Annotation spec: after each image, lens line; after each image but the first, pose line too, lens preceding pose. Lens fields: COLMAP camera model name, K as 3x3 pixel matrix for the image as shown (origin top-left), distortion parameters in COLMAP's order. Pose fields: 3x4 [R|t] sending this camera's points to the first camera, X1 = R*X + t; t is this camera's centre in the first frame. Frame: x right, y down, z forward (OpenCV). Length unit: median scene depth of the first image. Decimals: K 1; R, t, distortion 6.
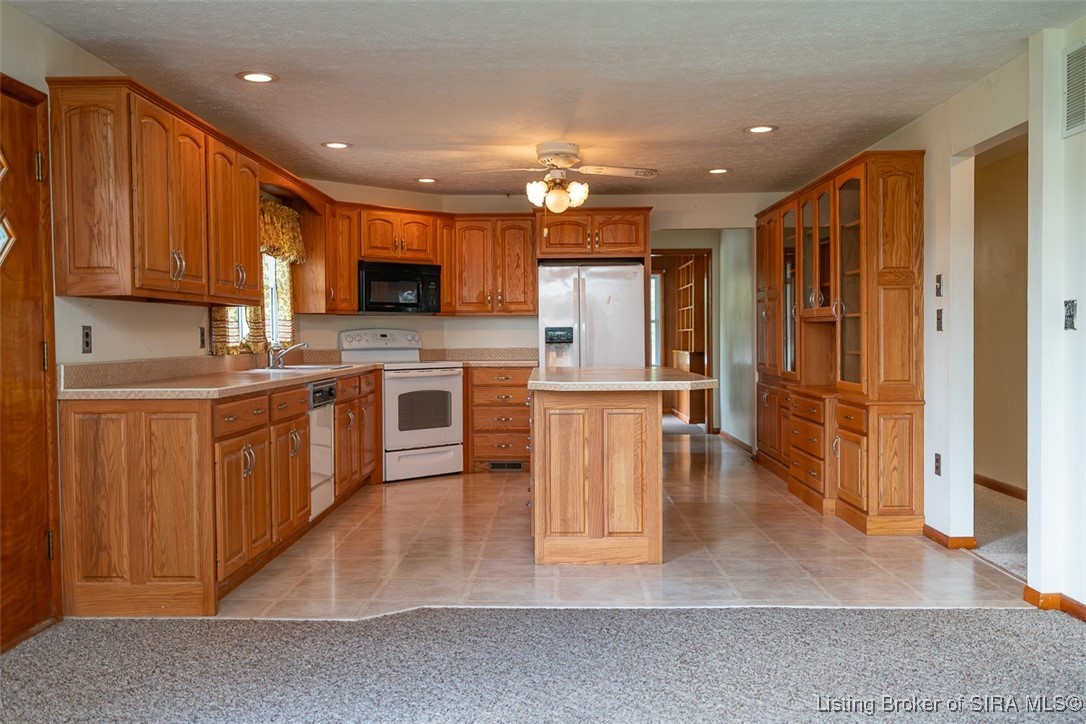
lens RADIAL K [[986.9, 0, 537.1], [0, 986.9, 365.5], [0, 0, 1]] dist [0.012491, 0.000000]
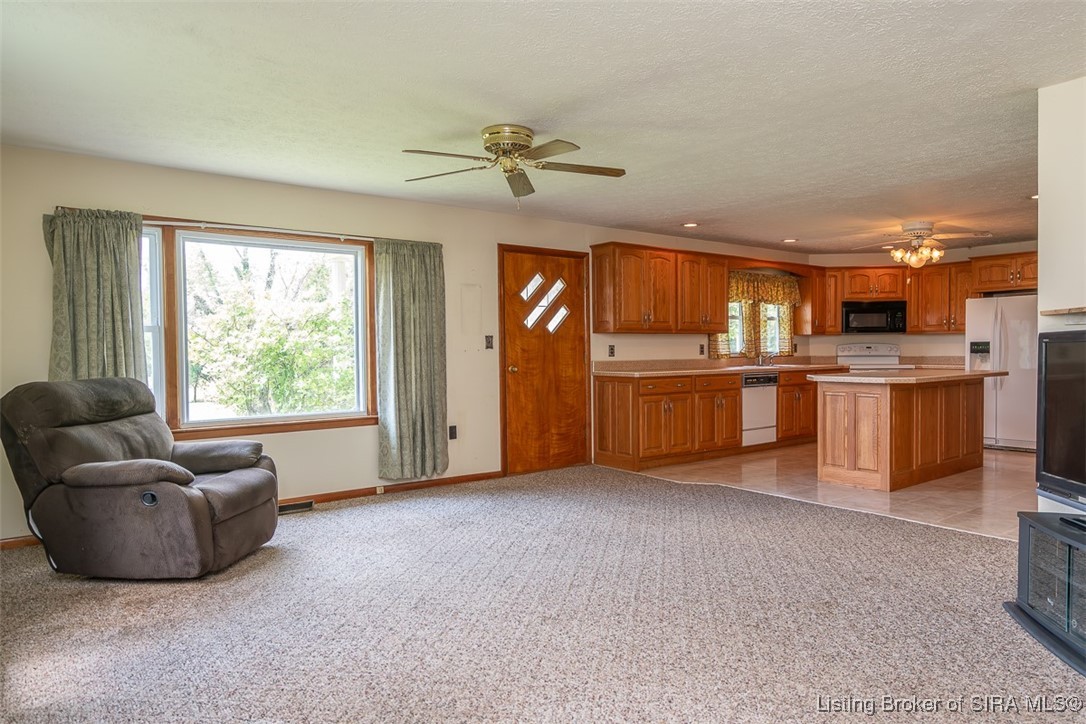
lens RADIAL K [[695.3, 0, 577.0], [0, 695.3, 365.6], [0, 0, 1]] dist [0.003368, 0.005457]
pose [[0.640941, 0.020294, -0.767322, 0.462248], [-0.019801, 0.999755, 0.009901, -0.003493], [0.767334, 0.008848, 0.641186, -0.078482]]
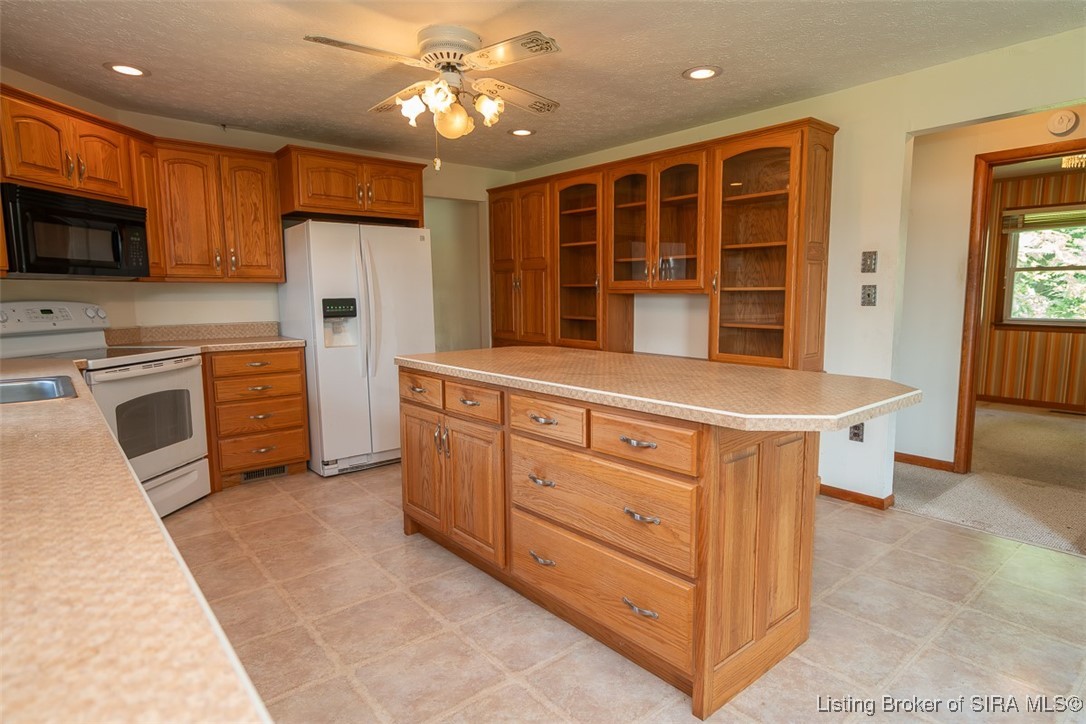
lens RADIAL K [[588.9, 0, 552.4], [0, 588.9, 361.7], [0, 0, 1]] dist [-0.003158, 0.002077]
pose [[0.741547, -0.075456, 0.666644, -0.196393], [0.020391, 0.995731, 0.090022, -0.029626], [-0.670590, -0.053161, 0.739920, 0.578013]]
